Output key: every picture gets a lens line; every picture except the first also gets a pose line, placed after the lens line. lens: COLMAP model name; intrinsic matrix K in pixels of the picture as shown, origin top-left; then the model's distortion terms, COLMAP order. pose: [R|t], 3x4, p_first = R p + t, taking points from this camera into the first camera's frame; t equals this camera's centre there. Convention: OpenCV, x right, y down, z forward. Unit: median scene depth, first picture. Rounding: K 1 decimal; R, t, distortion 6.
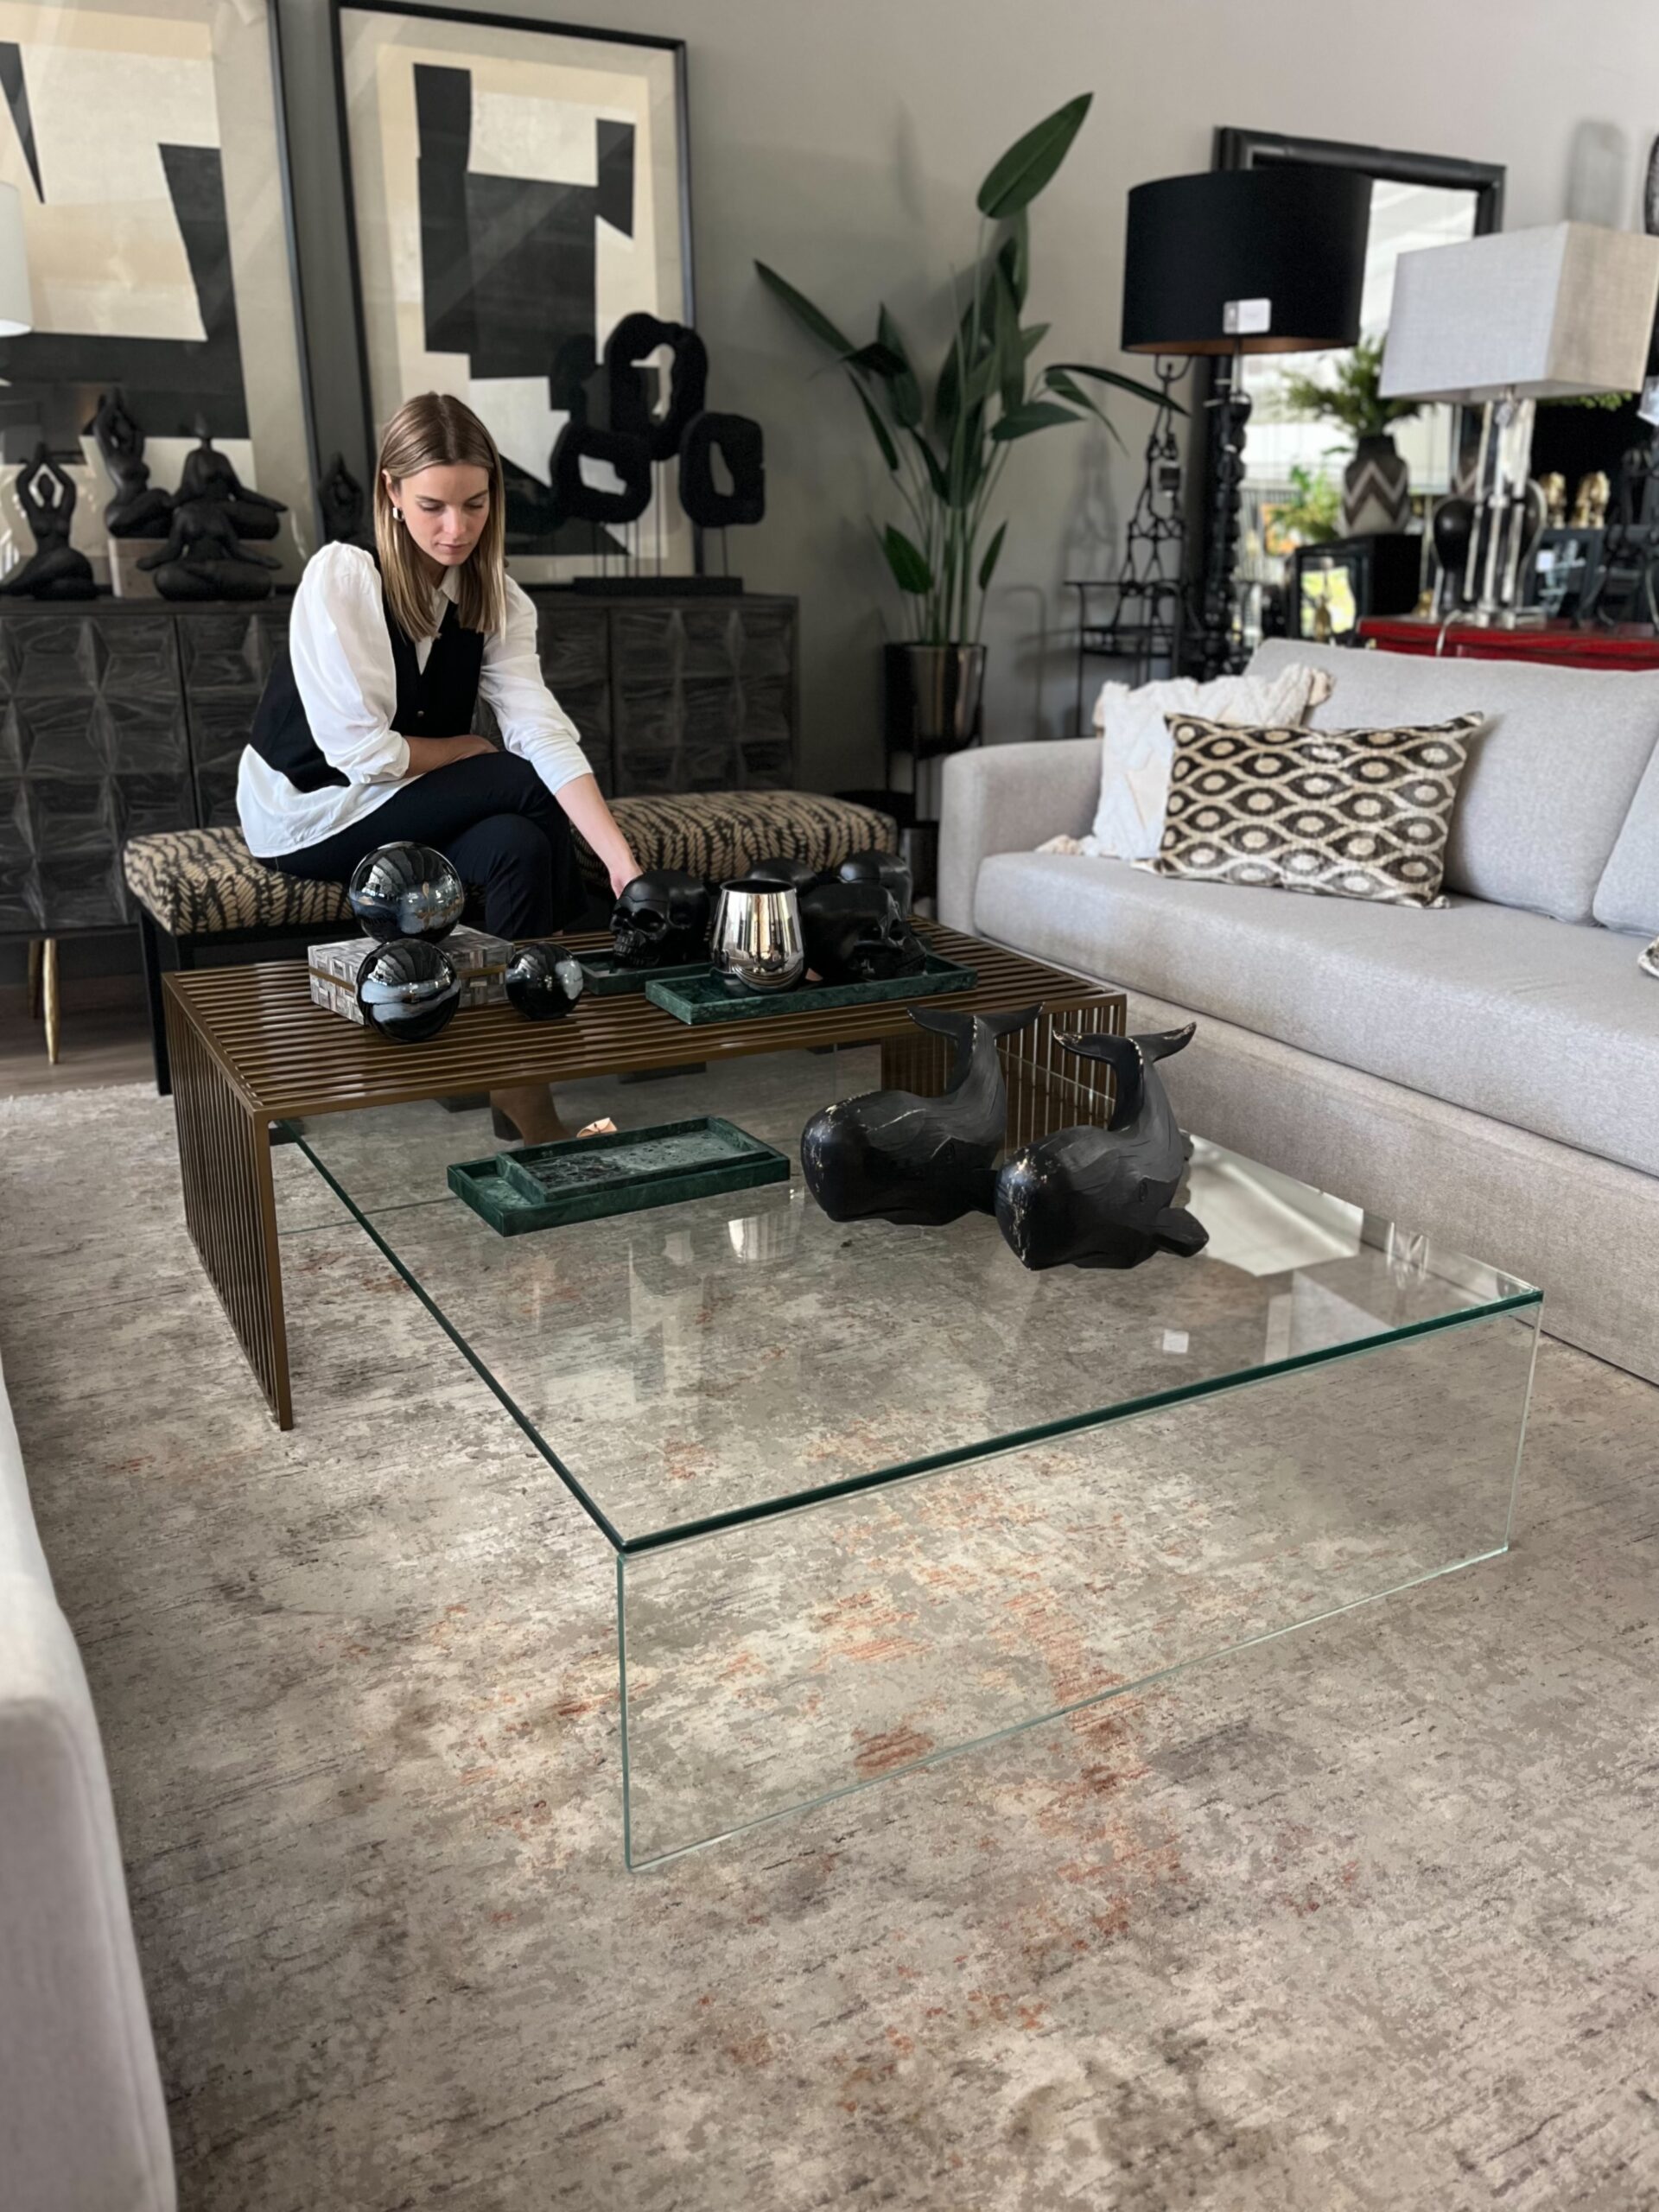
lens RADIAL K [[1783.8, 0, 844.1], [0, 1783.8, 1099.8], [0, 0, 1]] dist [0.054063, -0.066301]
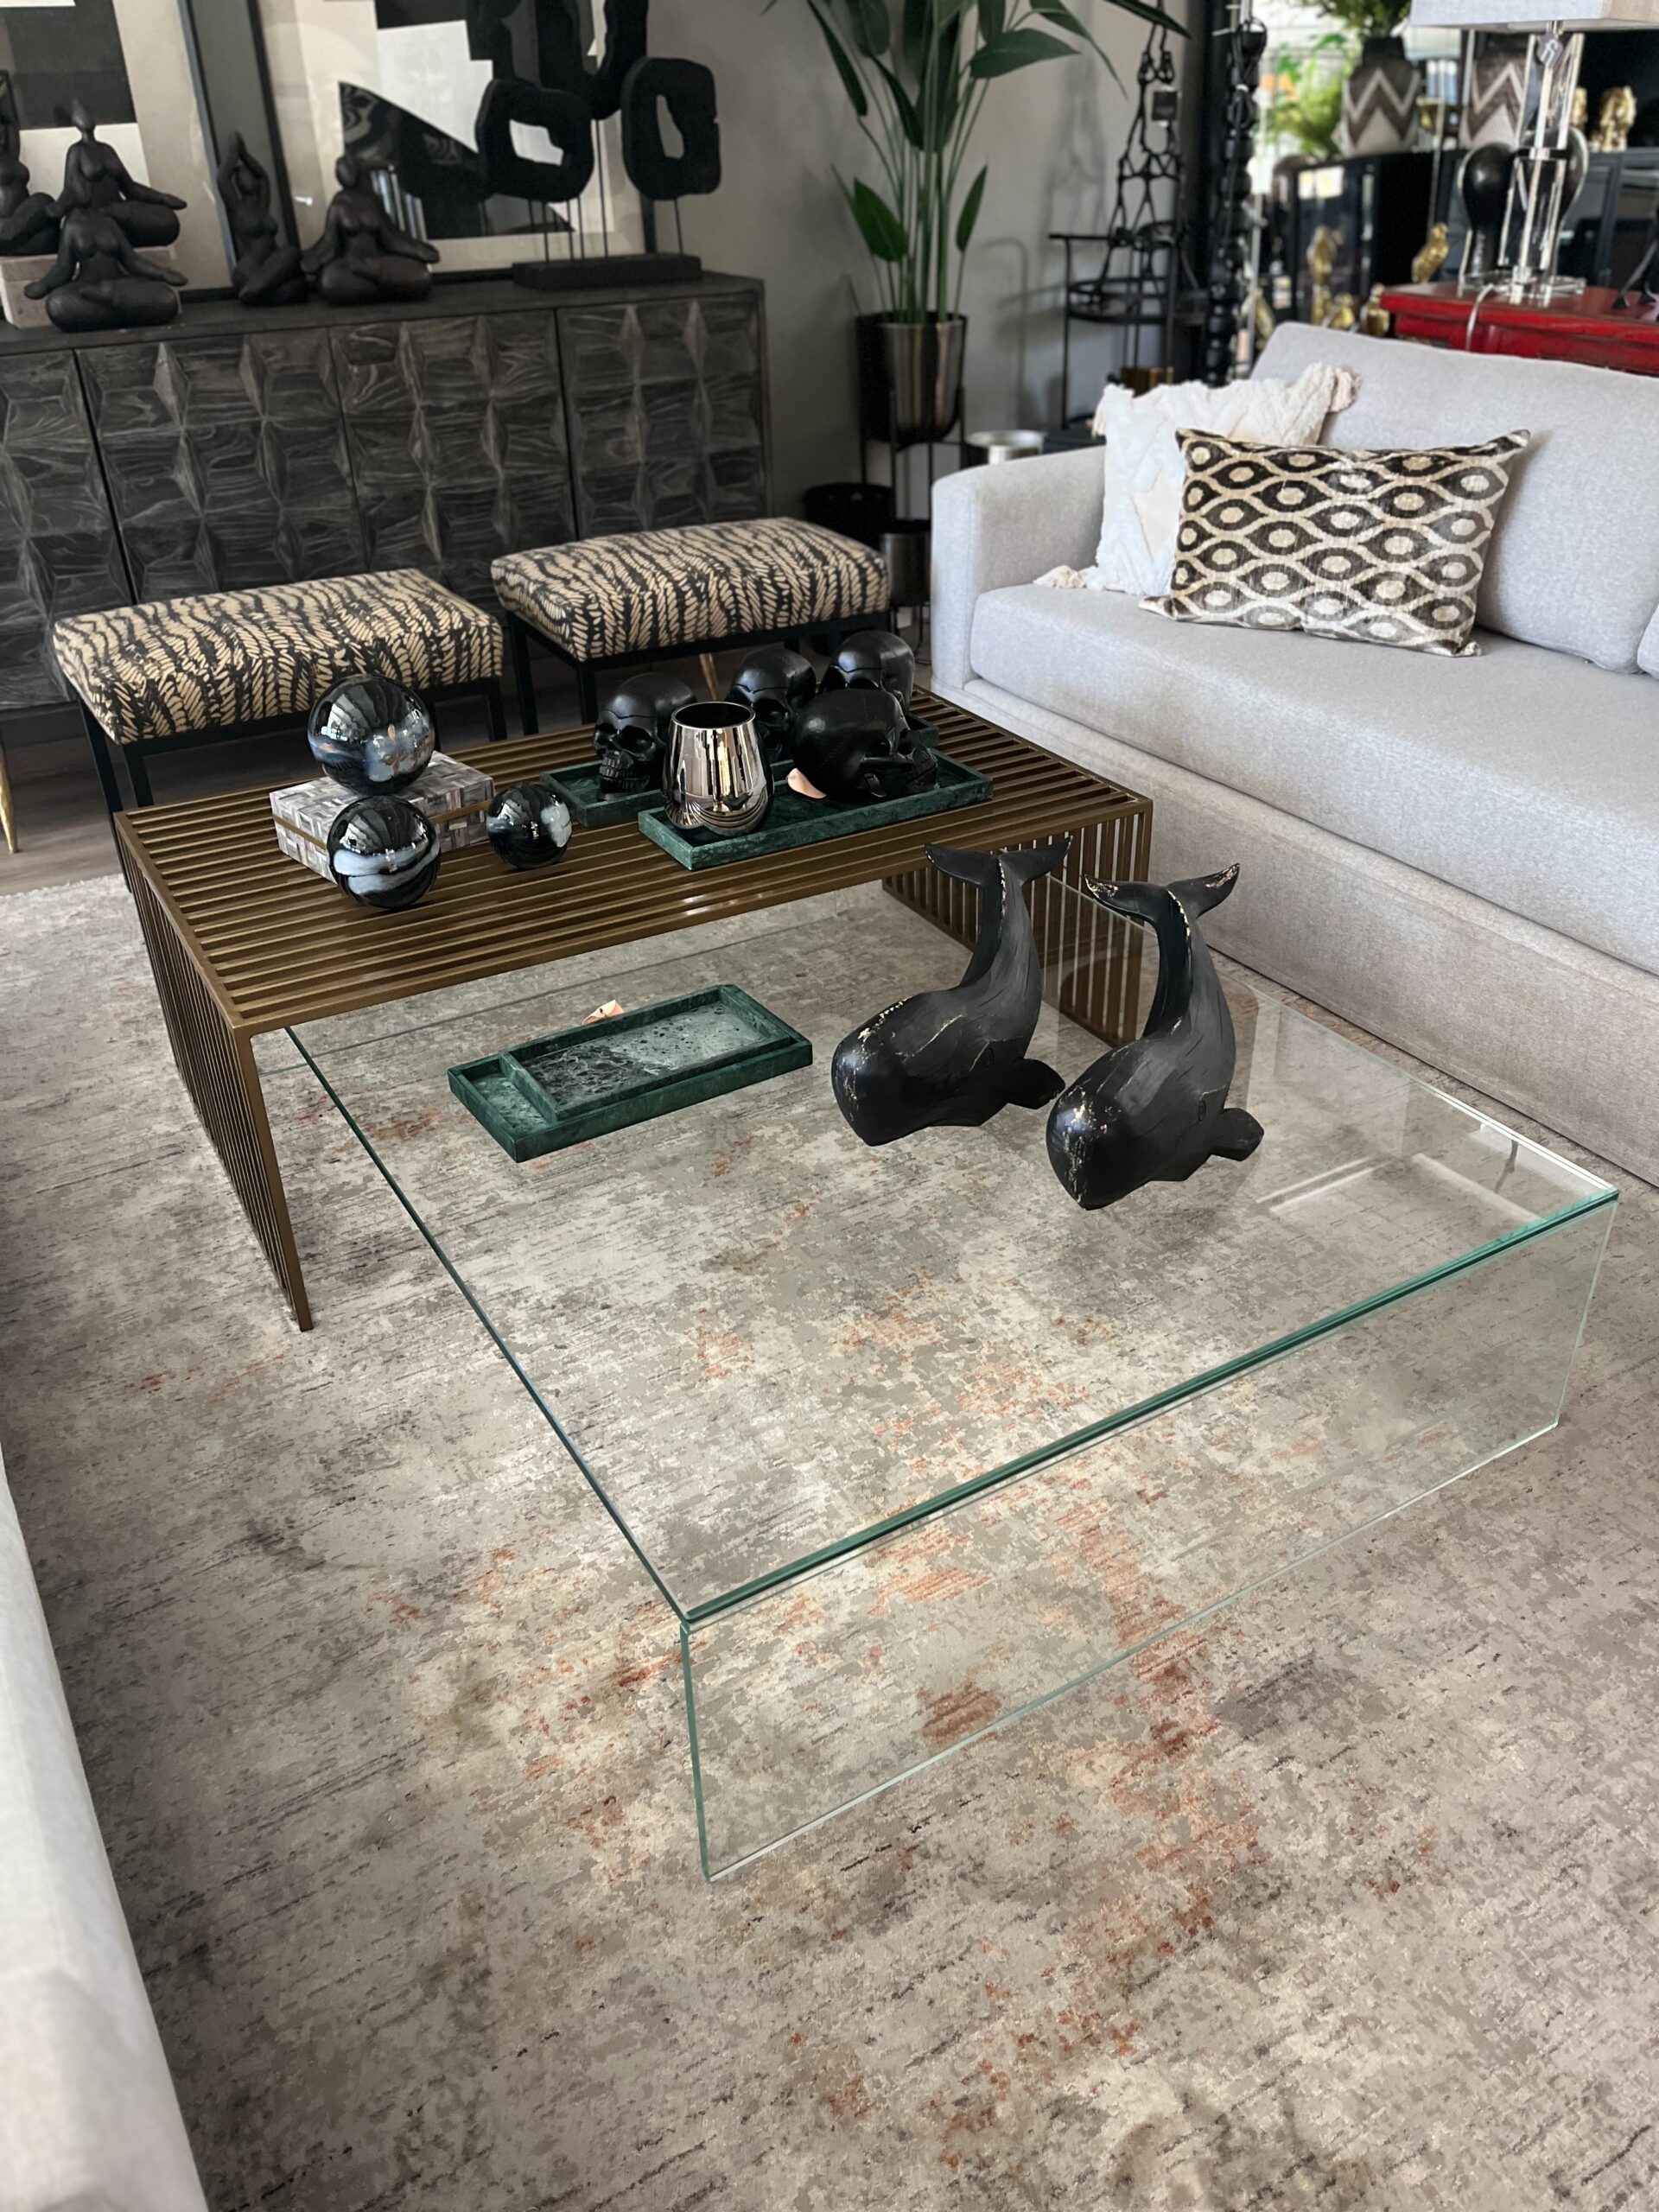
lens RADIAL K [[1678.5, 0, 848.4], [0, 1678.5, 1111.7], [0, 0, 1]] dist [0.062450, -0.090696]
pose [[0.998986, -0.041803, 0.016720, -0.021652], [0.036693, 0.971140, 0.235670, -0.110112], [-0.026089, -0.234817, 0.971689, 0.103686]]
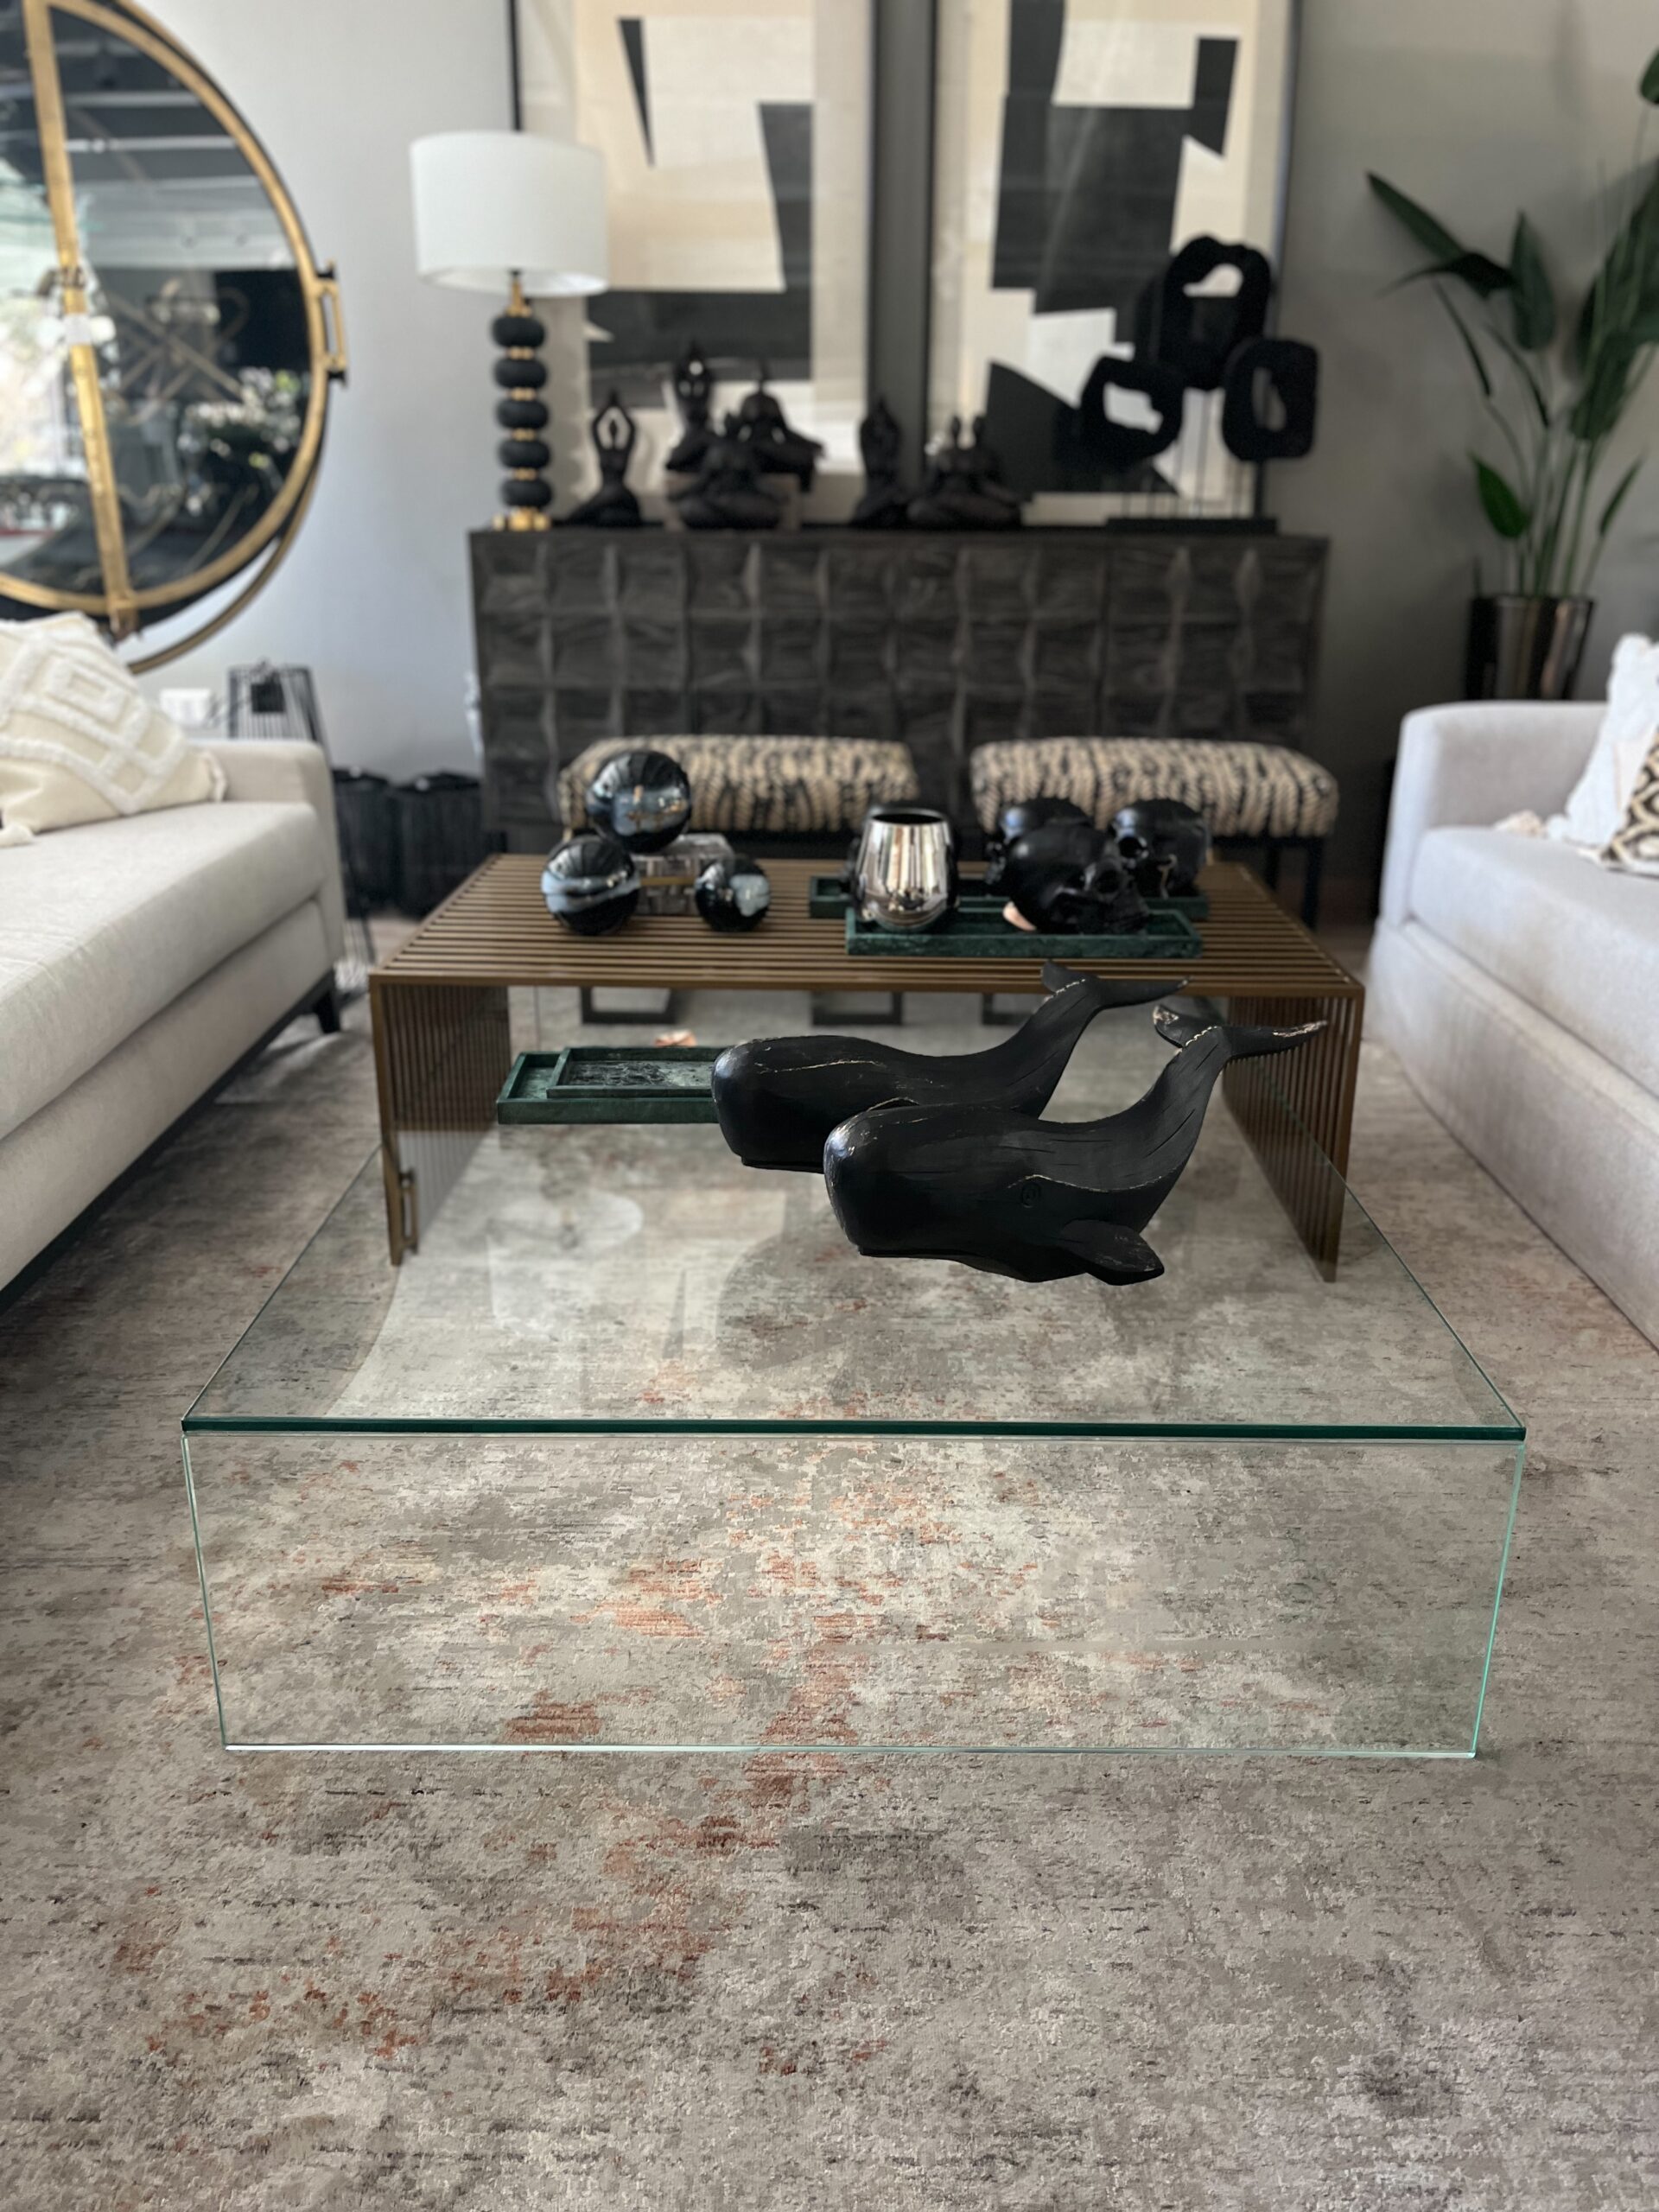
lens RADIAL K [[1678.5, 0, 842.0], [0, 1678.5, 1099.6], [0, 0, 1]] dist [0.062450, -0.090696]
pose [[0.874003, 0.163149, -0.457714, 0.302644], [-0.150773, 0.986512, 0.063735, -0.019640], [0.461938, 0.013306, 0.886812, 0.175593]]
